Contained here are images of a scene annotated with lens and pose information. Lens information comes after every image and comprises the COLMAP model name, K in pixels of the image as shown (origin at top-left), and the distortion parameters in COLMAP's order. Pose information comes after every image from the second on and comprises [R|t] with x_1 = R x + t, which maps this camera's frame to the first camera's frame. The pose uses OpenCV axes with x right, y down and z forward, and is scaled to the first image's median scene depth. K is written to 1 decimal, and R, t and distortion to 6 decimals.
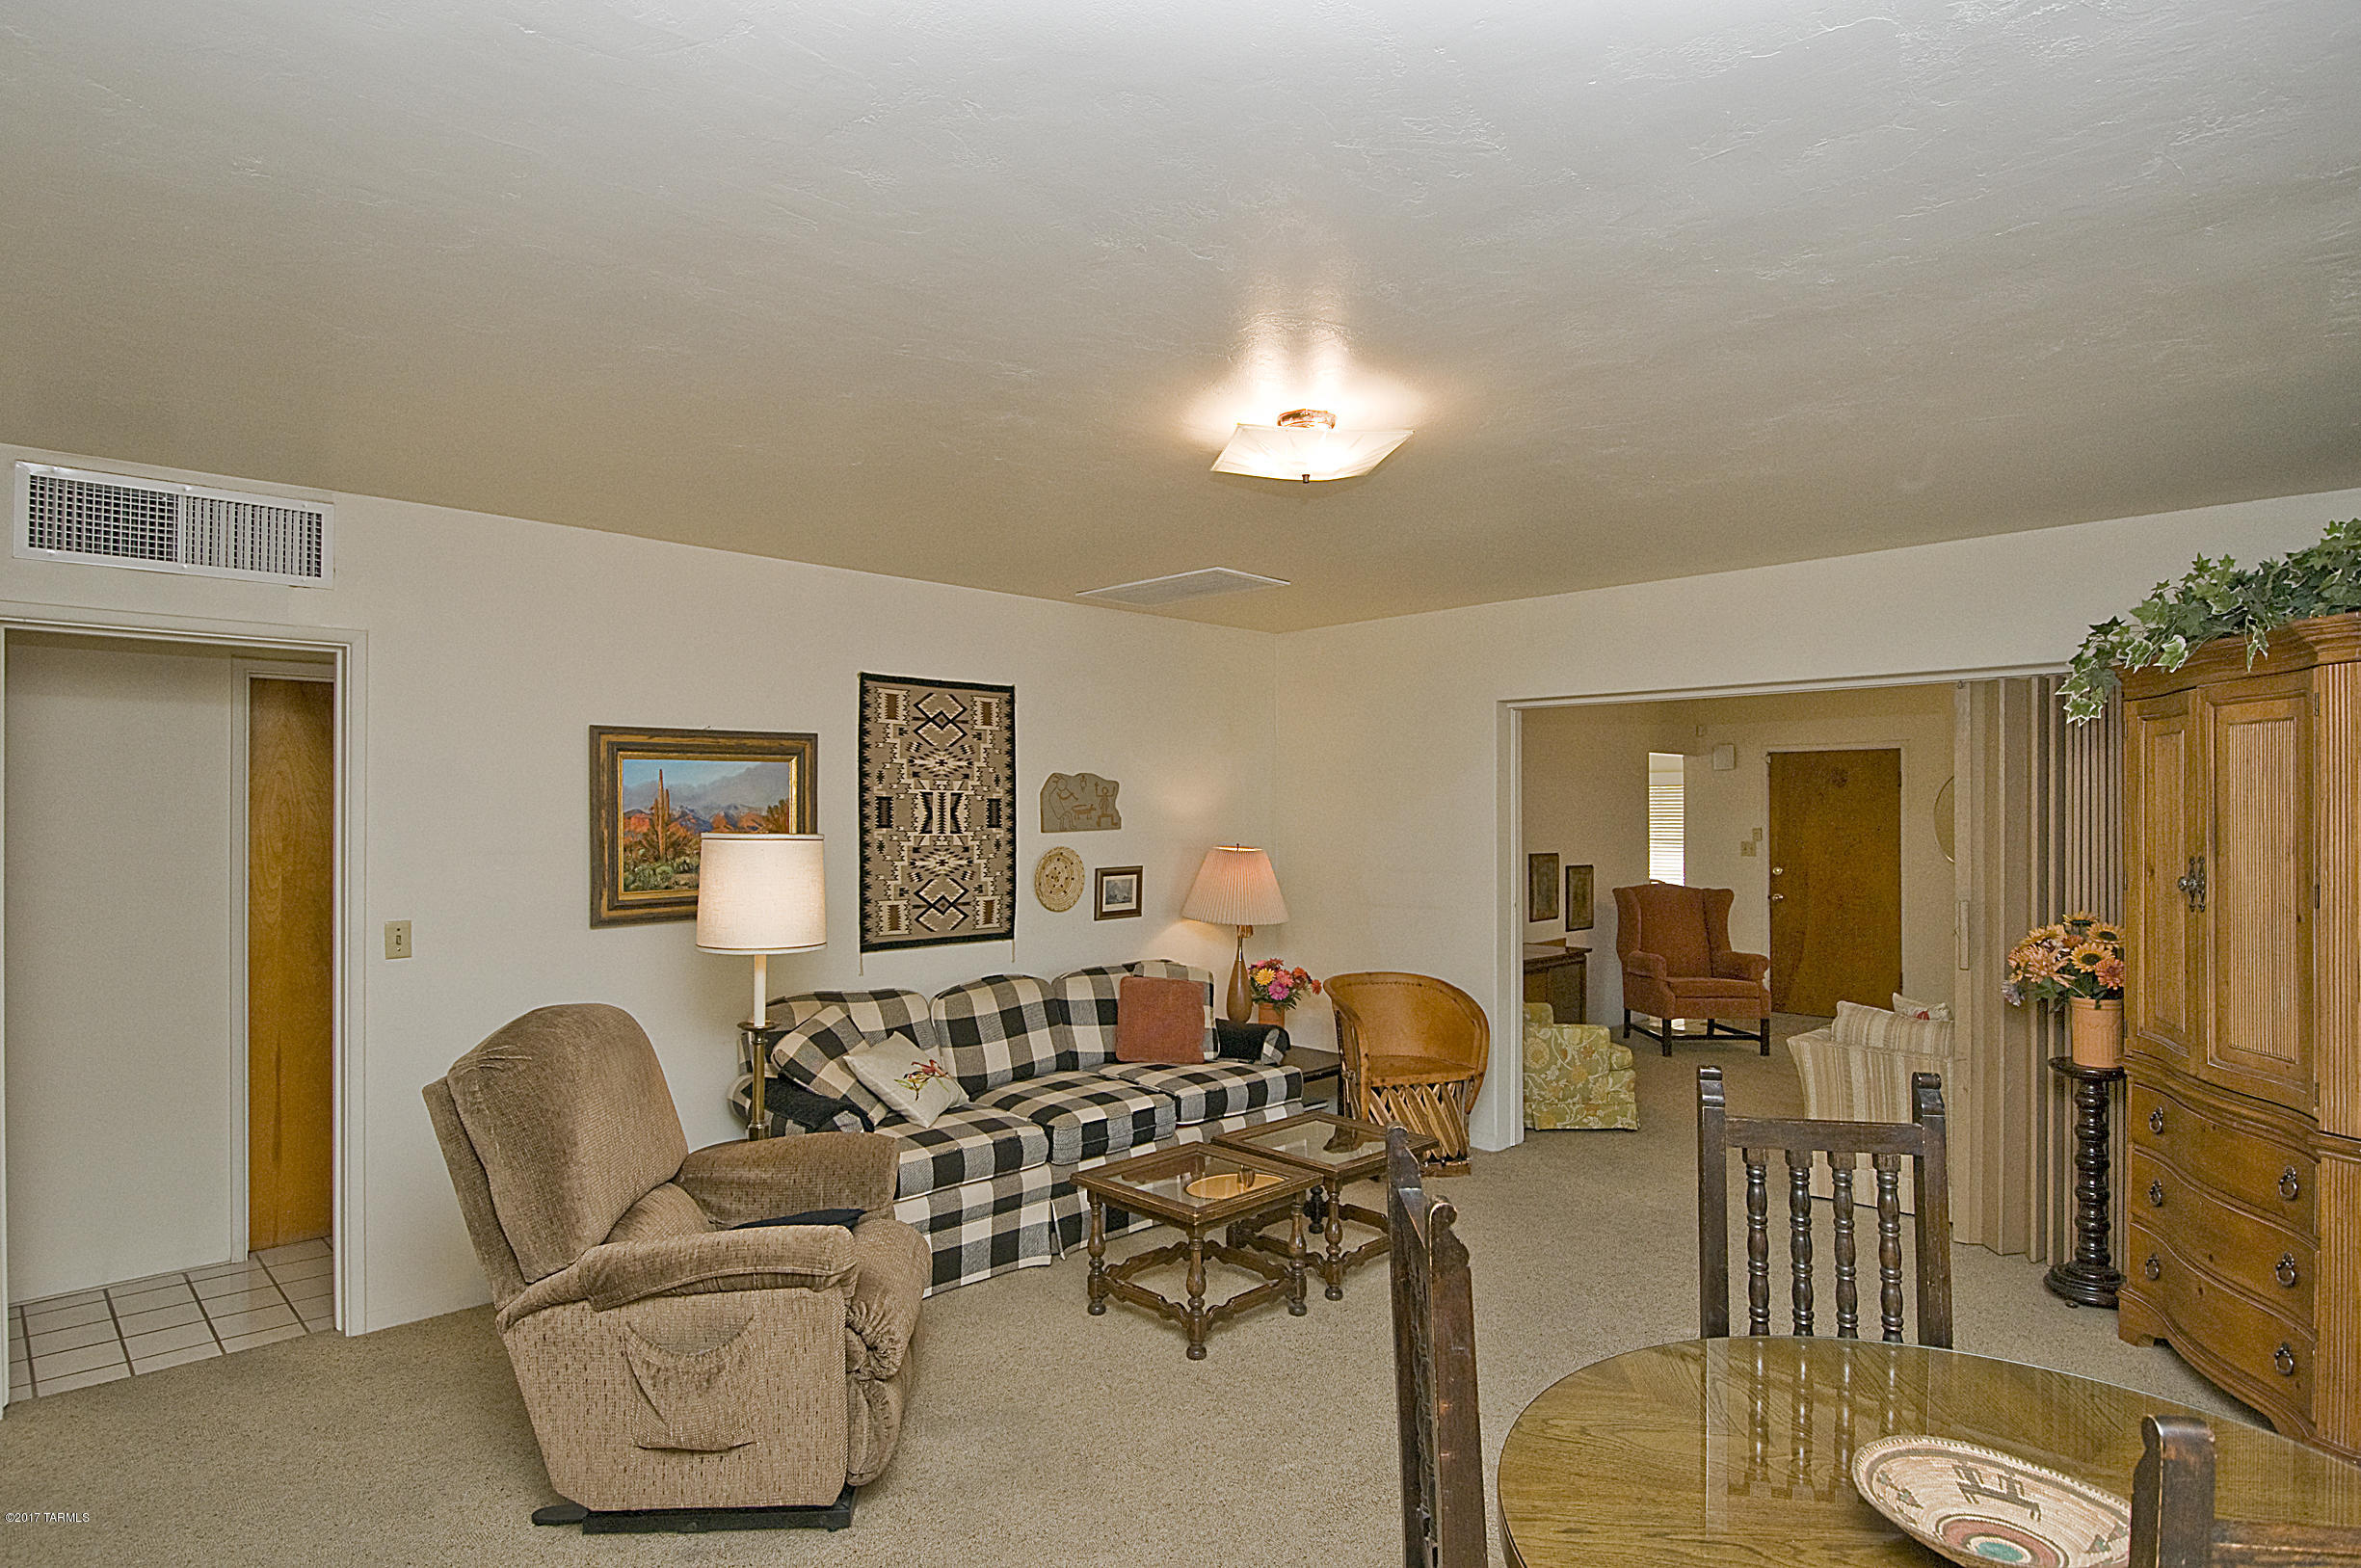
lens RADIAL K [[1196.0, 0, 1185.7], [0, 1196.0, 798.9], [0, 0, 1]] dist [-0.012793, -0.006359]
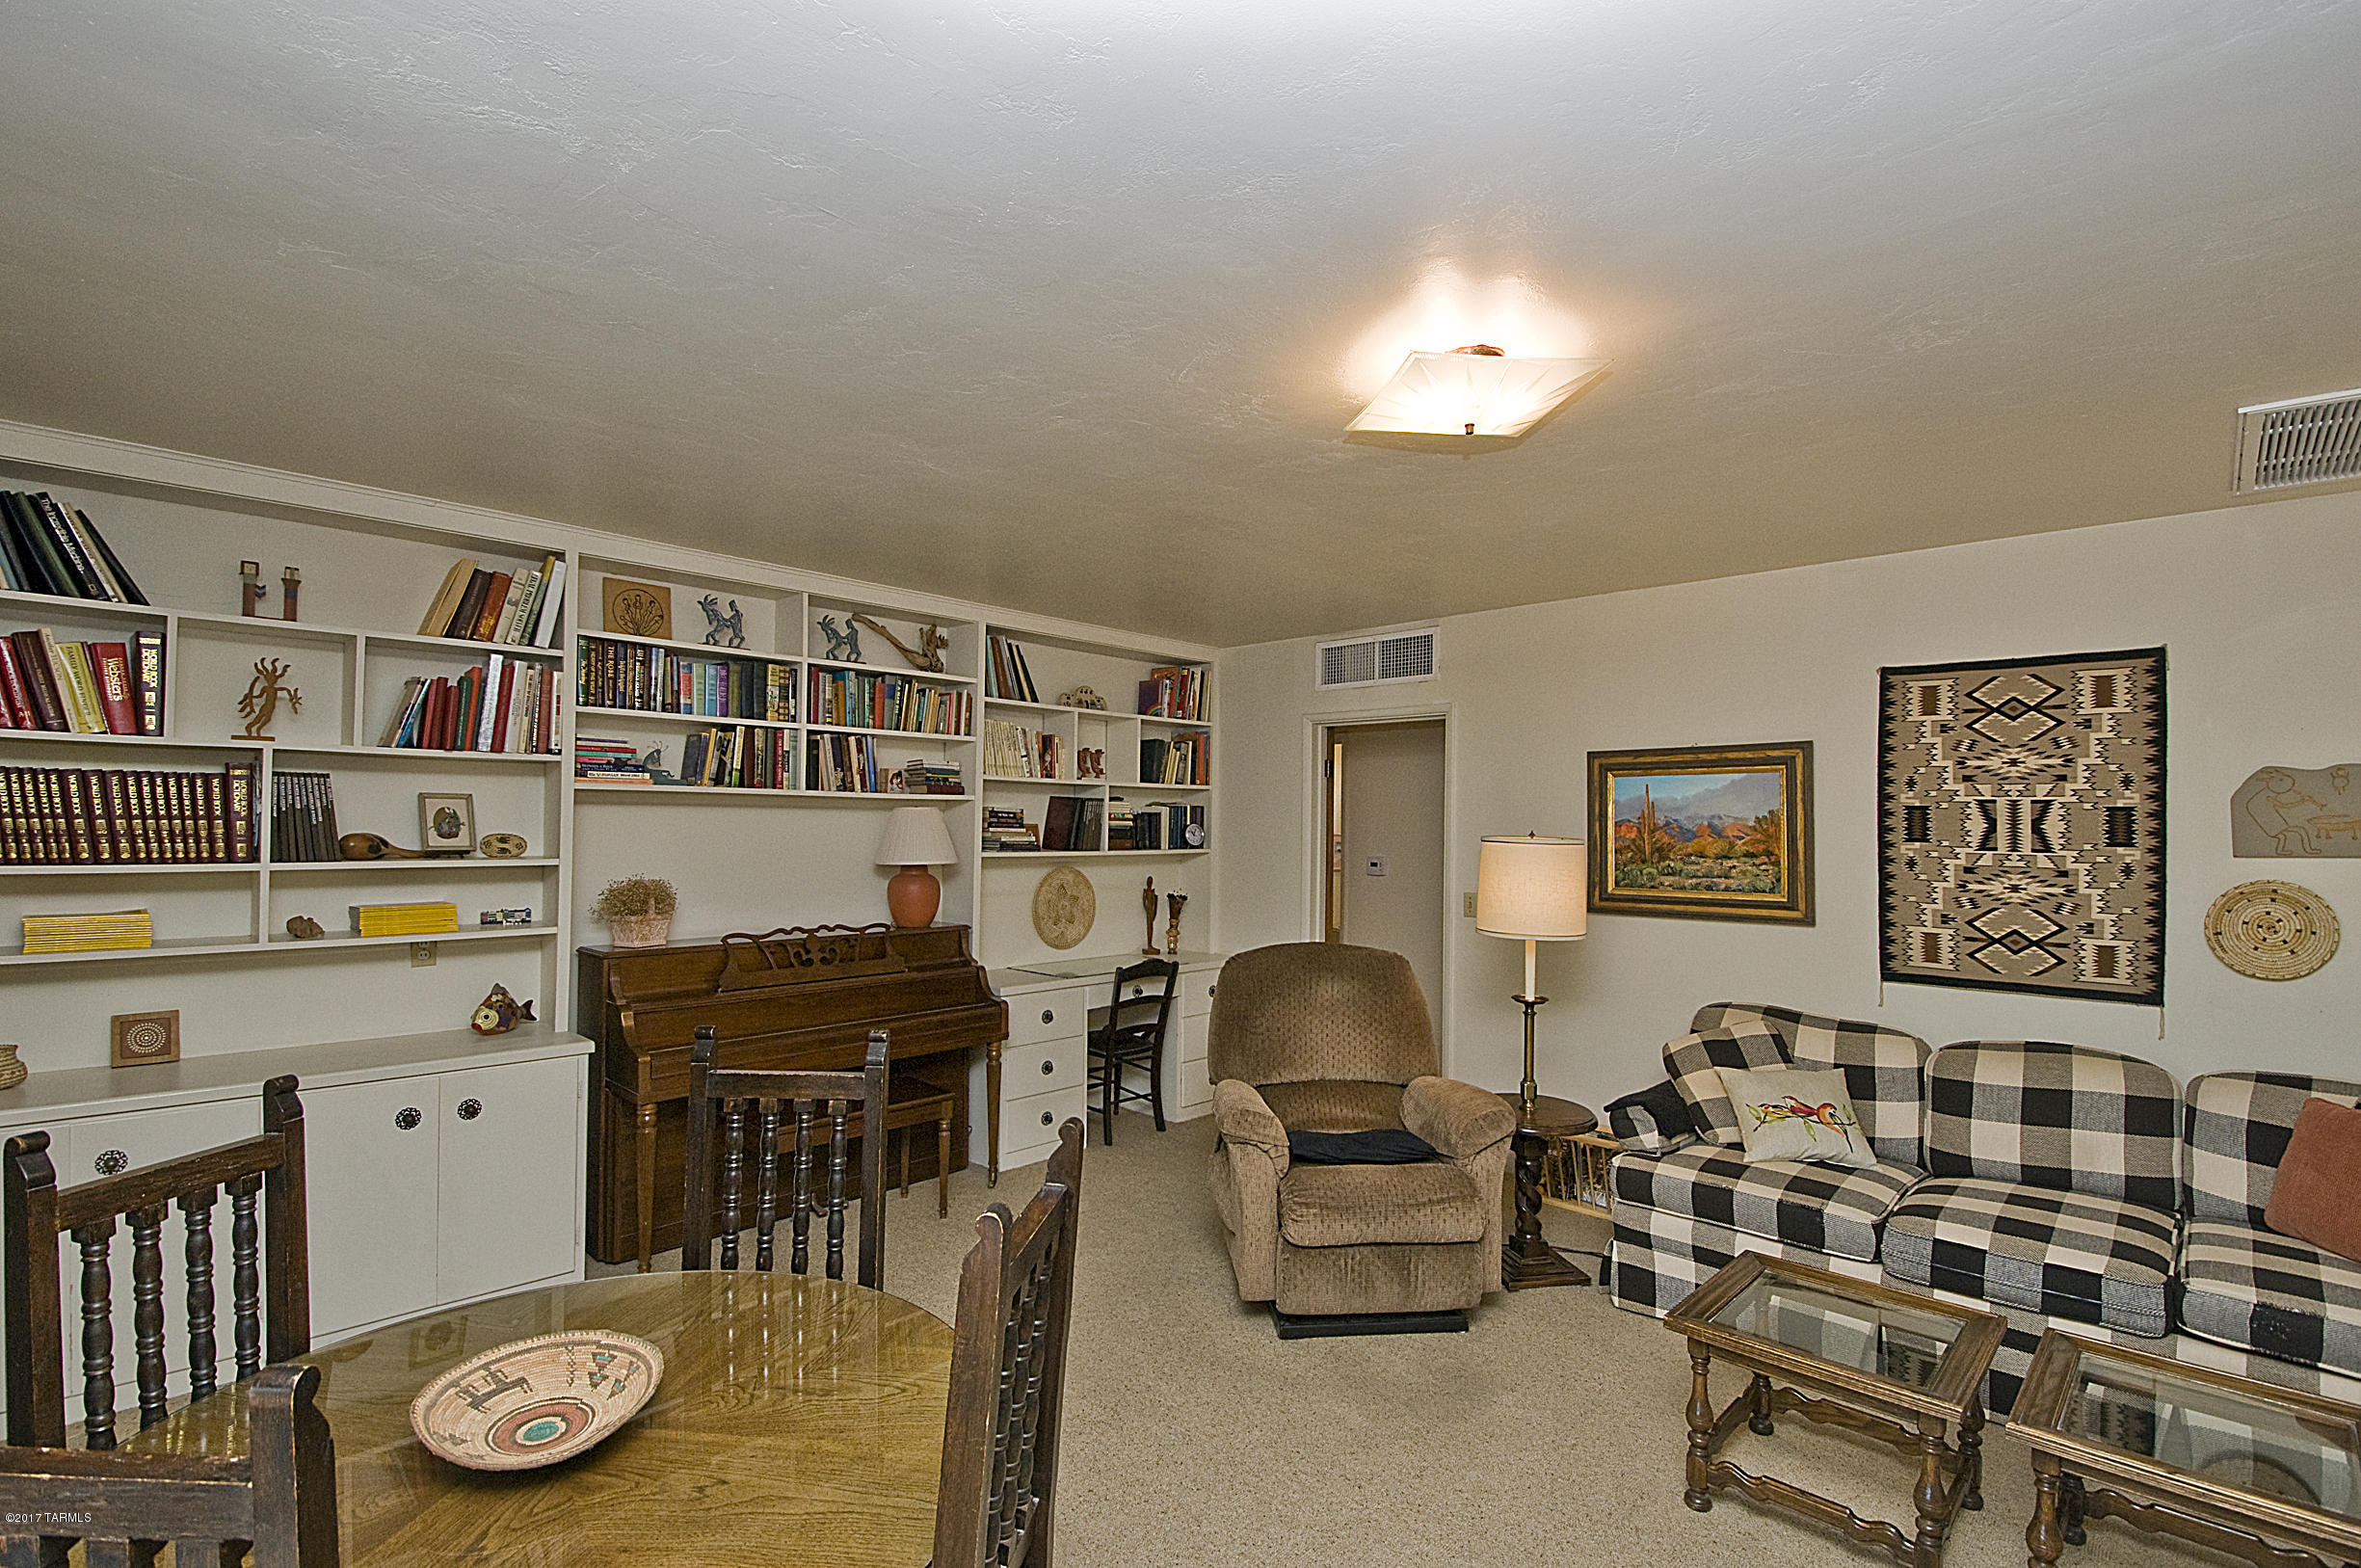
lens RADIAL K [[1037.2, 0, 1184.2], [0, 1037.2, 807.9], [0, 0, 1]] dist [-0.013182, -0.008823]
pose [[0.049169, -0.012536, -0.998712, 0.453996], [-0.000713, 0.999921, -0.012586, 0.009077], [0.998790, 0.001330, 0.049156, 0.423777]]
